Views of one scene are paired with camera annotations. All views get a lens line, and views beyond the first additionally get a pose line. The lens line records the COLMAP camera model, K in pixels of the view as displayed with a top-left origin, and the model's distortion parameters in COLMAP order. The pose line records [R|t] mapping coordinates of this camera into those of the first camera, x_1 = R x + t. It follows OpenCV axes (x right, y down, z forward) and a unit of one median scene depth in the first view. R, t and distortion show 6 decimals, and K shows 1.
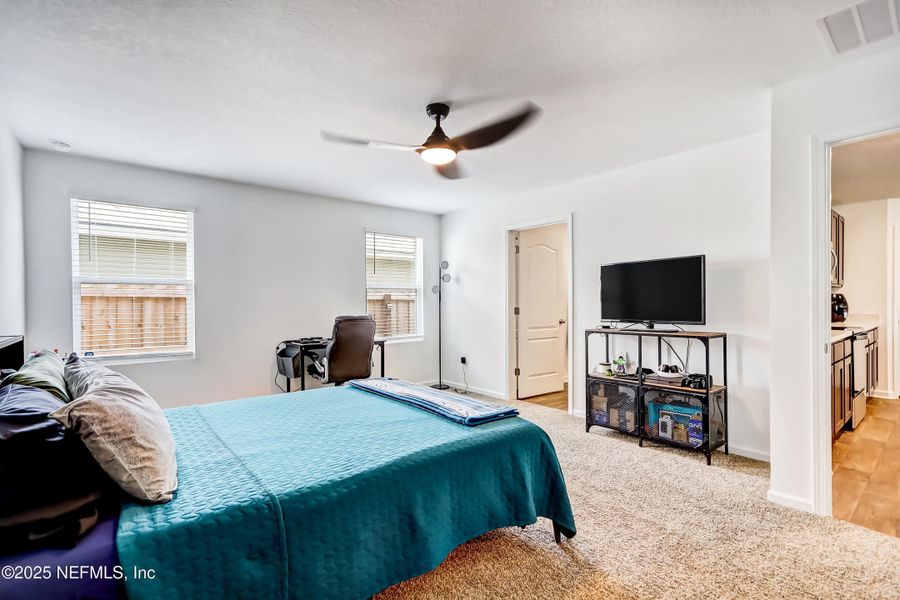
lens RADIAL K [[414.6, 0, 453.2], [0, 414.6, 301.1], [0, 0, 1]] dist [-0.009861, -0.000269]
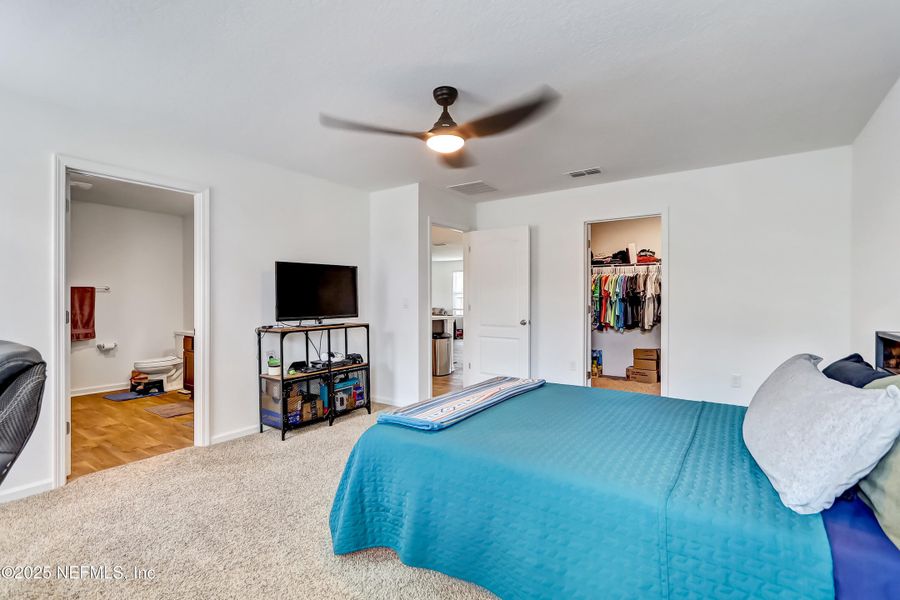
lens RADIAL K [[414.6, 0, 451.2], [0, 414.6, 303.0], [0, 0, 1]] dist [-0.009861, -0.000269]
pose [[-0.255048, -0.001379, 0.966928, -0.731286], [0.004165, 0.999988, 0.002525, 0.006835], [-0.966920, 0.004672, -0.255039, 0.941571]]
